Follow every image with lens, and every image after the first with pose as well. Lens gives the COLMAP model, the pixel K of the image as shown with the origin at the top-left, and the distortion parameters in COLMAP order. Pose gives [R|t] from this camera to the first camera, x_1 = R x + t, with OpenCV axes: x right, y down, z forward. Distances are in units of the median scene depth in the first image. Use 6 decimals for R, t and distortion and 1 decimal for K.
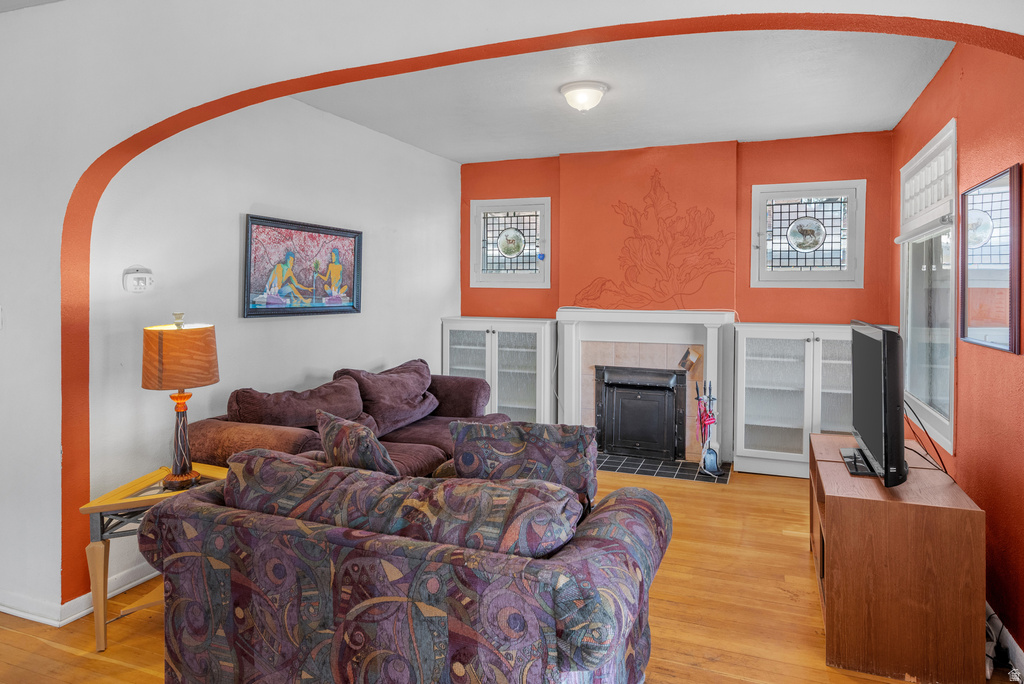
lens RADIAL K [[640.8, 0, 507.2], [0, 640.8, 294.5], [0, 0, 1]] dist [-0.008011, 0.001695]
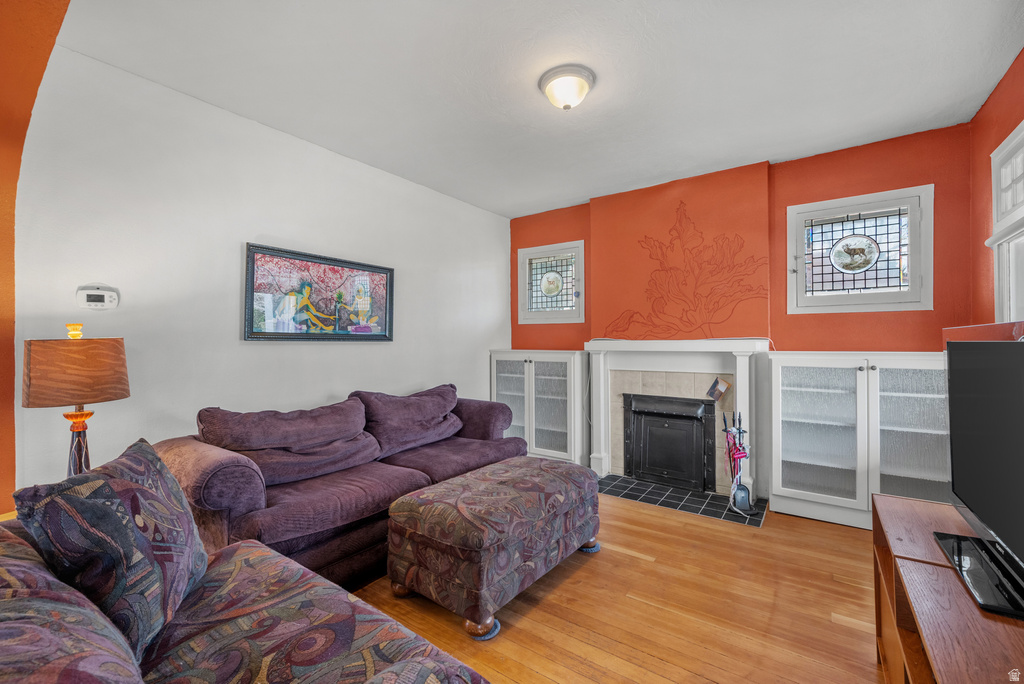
lens RADIAL K [[430.9, 0, 507.4], [0, 430.9, 335.8], [0, 0, 1]] dist [0.000211, -0.000692]
pose [[0.972715, -0.010738, -0.231754, 0.133207], [0.005615, 0.999725, -0.022756, 0.035693], [0.231934, 0.020834, 0.972508, 0.303346]]
